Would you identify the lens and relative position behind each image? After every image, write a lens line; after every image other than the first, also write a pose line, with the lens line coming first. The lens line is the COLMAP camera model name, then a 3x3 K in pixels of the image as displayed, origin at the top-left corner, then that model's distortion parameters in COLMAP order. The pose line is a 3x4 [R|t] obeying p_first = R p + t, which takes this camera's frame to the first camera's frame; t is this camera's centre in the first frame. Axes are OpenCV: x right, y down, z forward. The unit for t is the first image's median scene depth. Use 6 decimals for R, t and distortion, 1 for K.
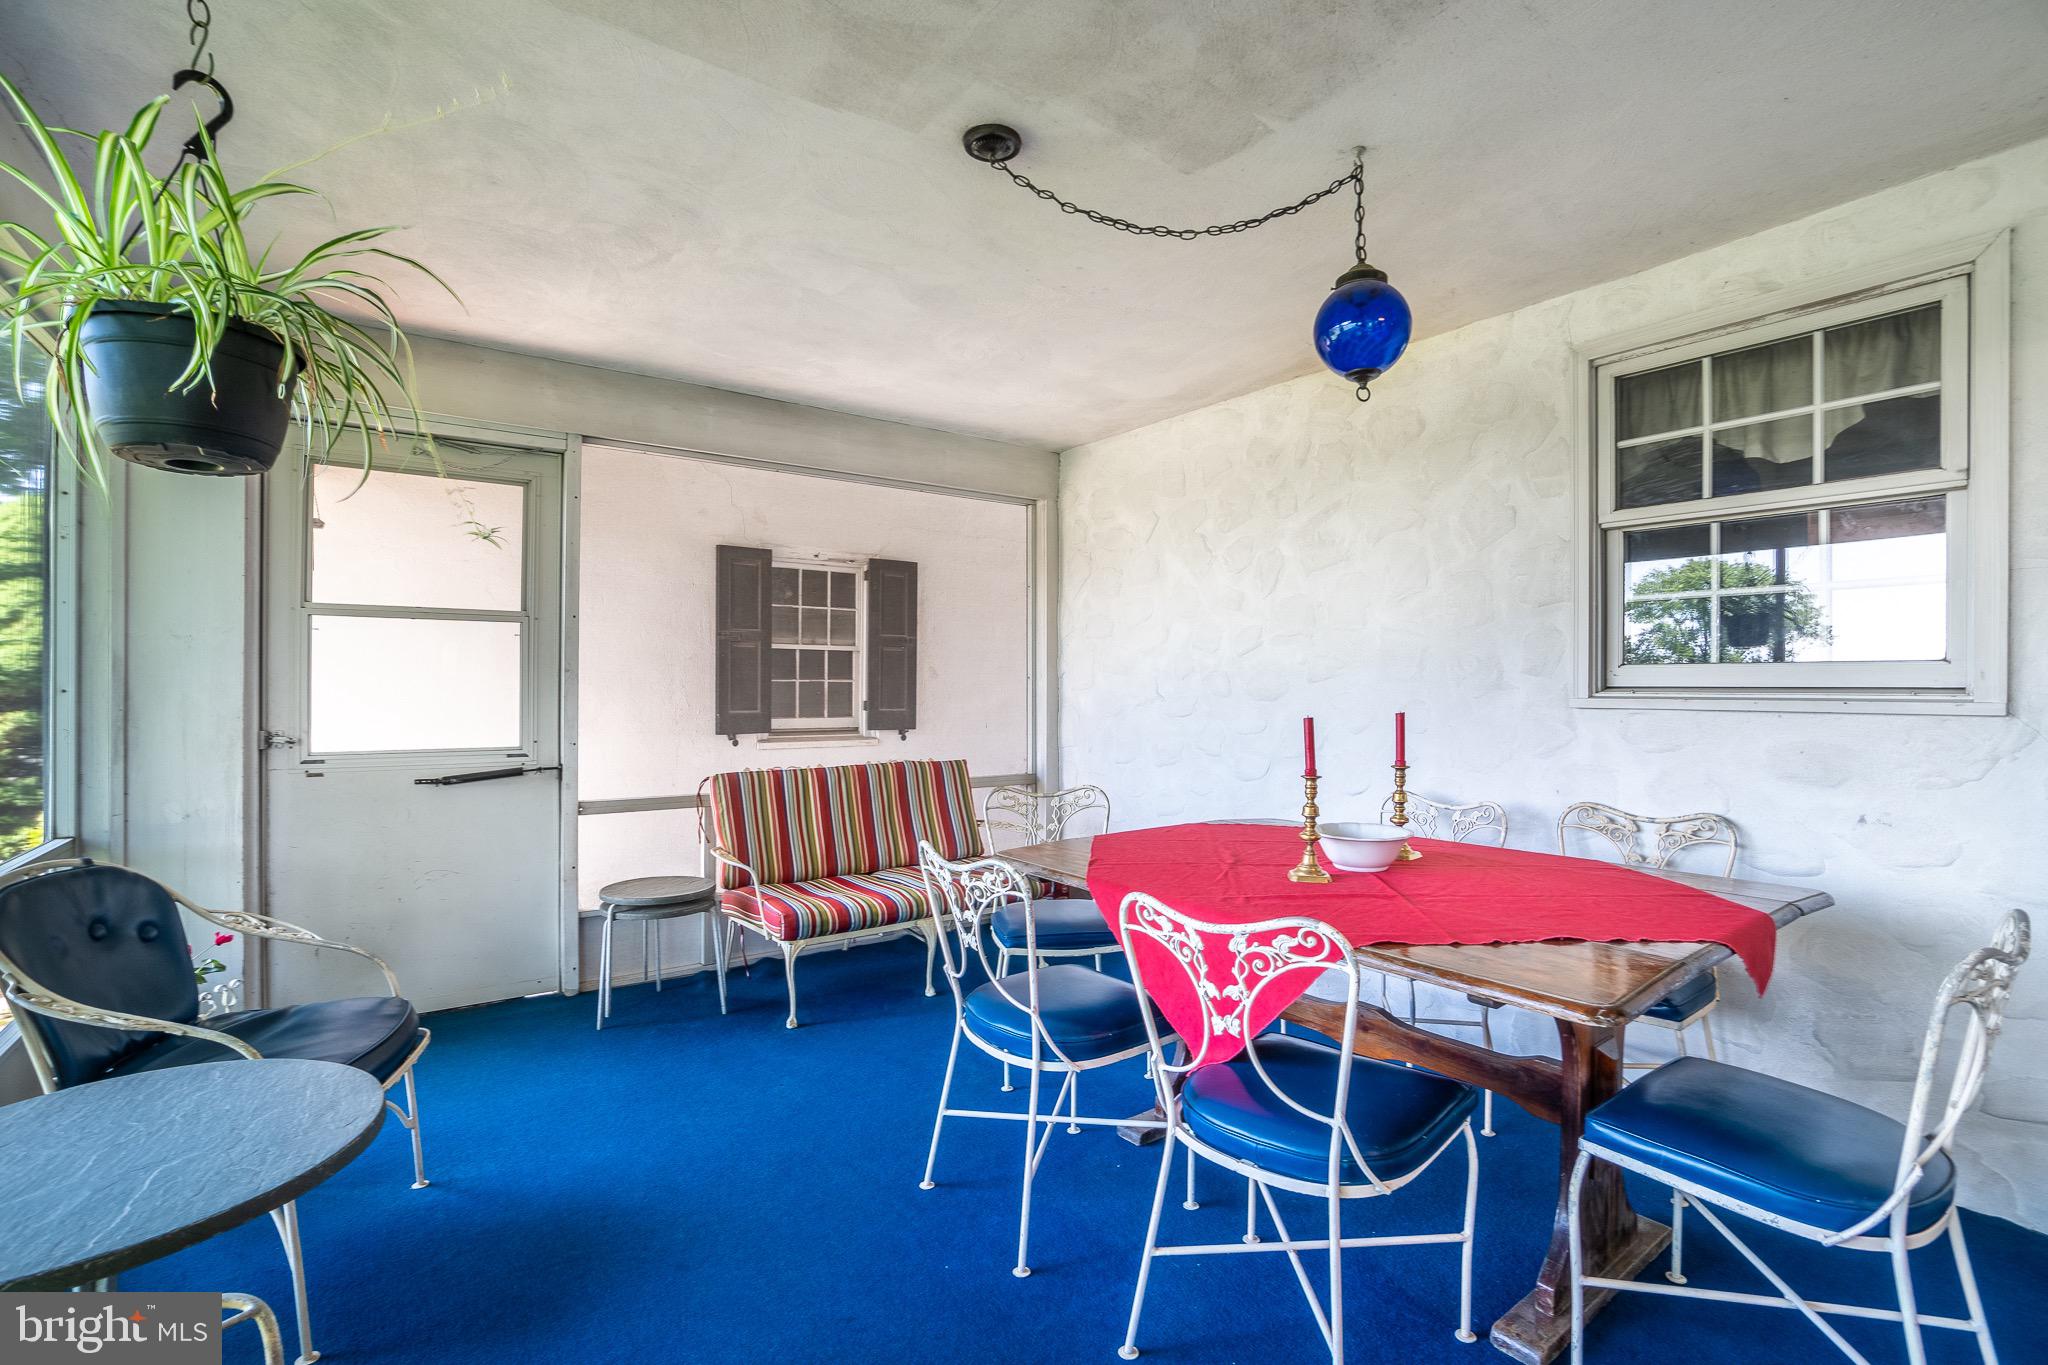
lens RADIAL K [[910.3, 0, 1024.0], [0, 910.3, 682.5], [0, 0, 1]] dist [-0.053195, 0.017648]
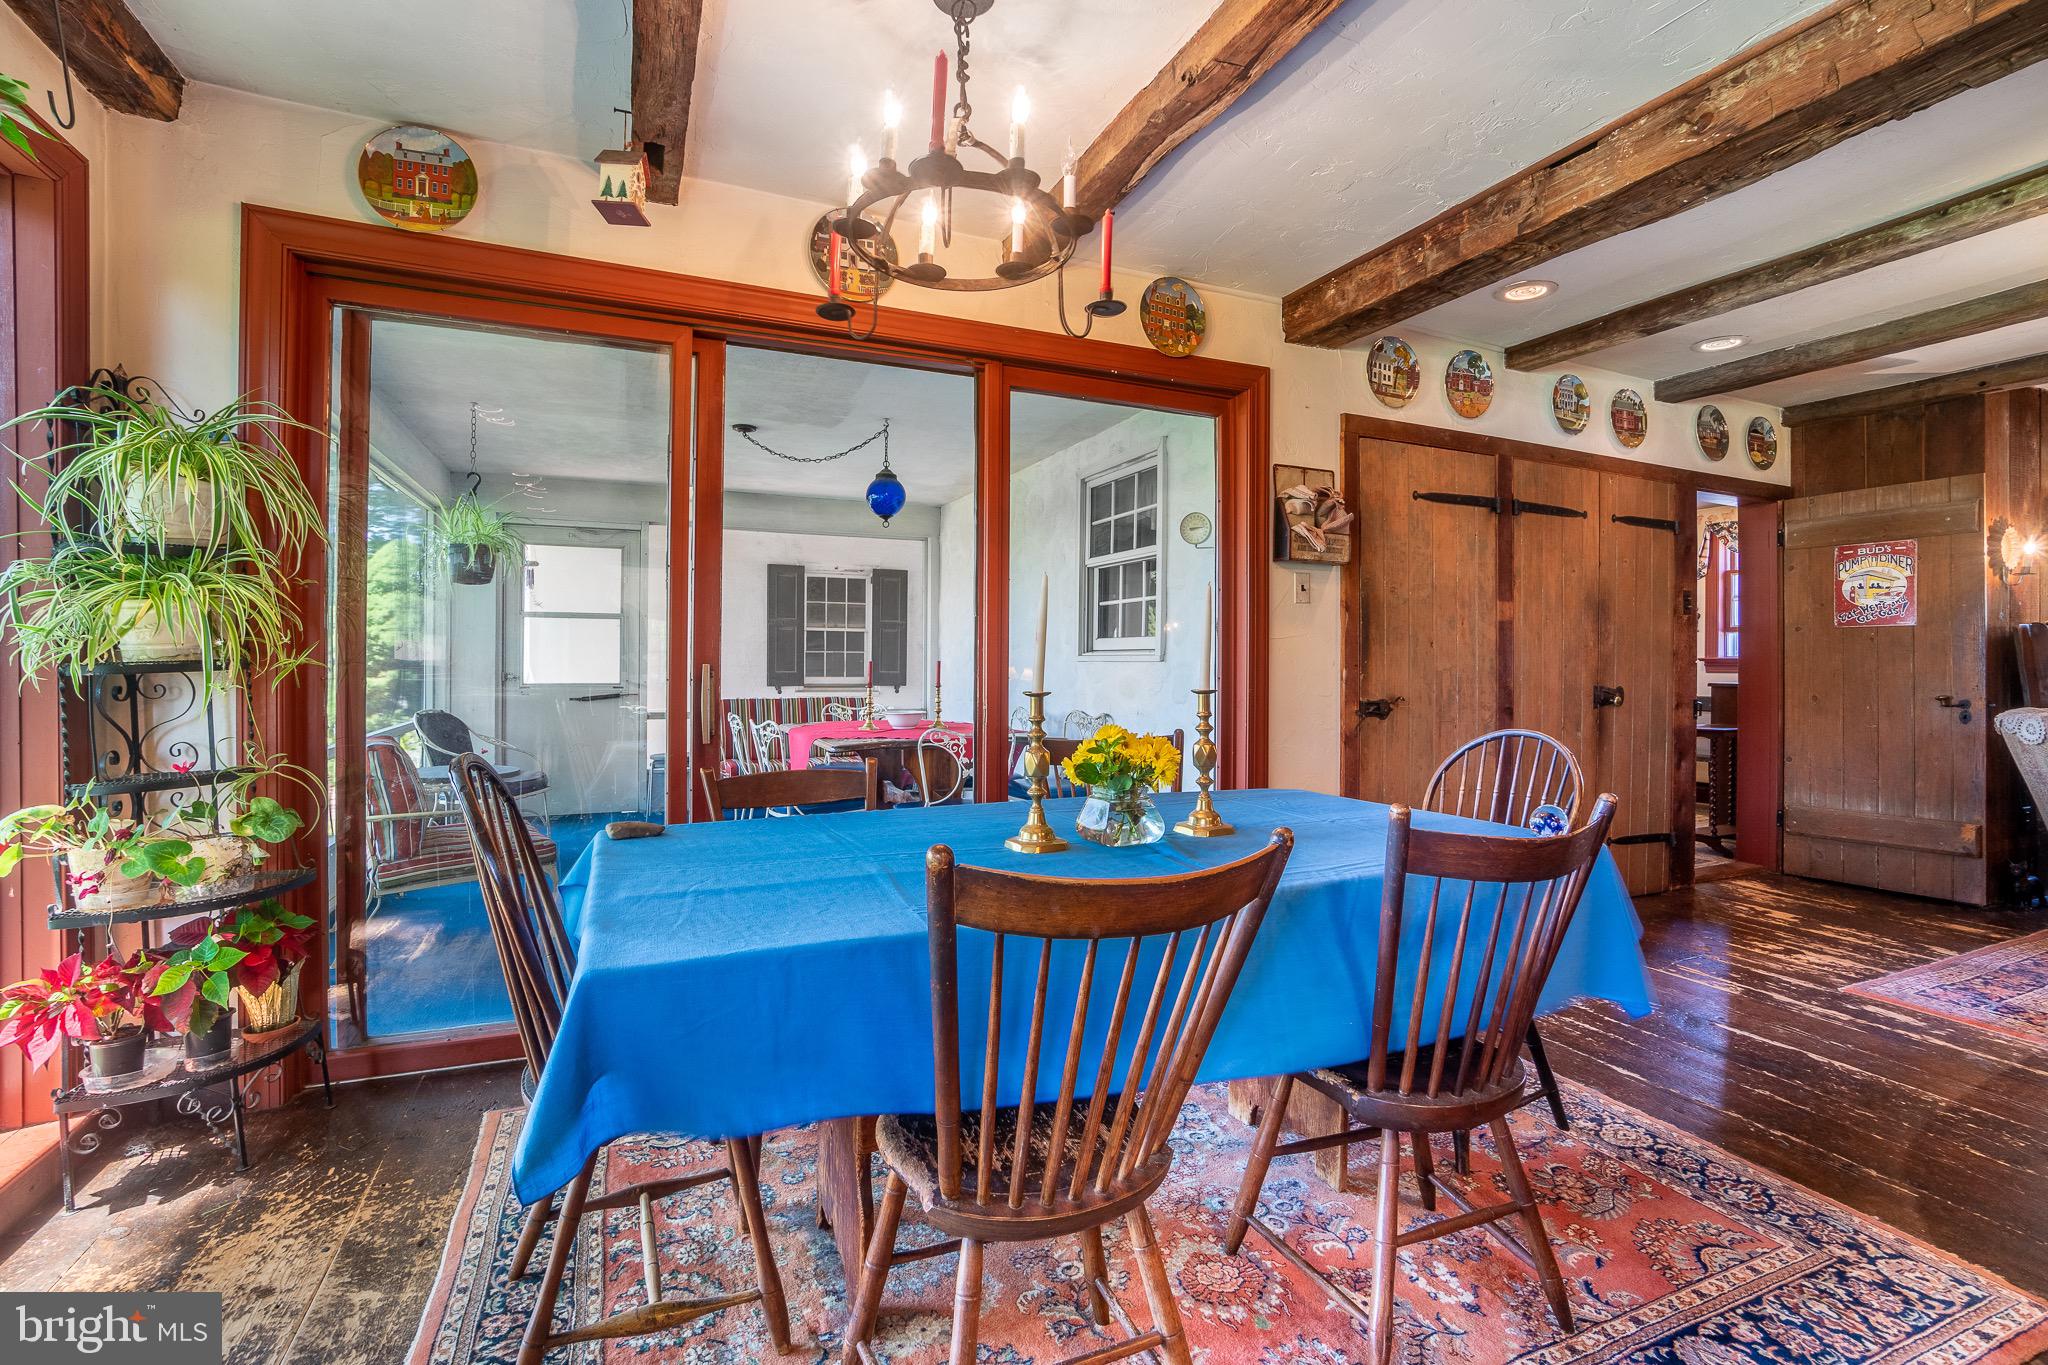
lens RADIAL K [[902.4, 0, 1014.4], [0, 902.4, 665.6], [0, 0, 1]] dist [-0.075106, 0.027146]
pose [[0.976513, 0.002626, -0.215441, 0.509708], [-0.001346, 0.999981, 0.006084, 0.014796], [0.215453, -0.005651, 0.976498, -0.517619]]
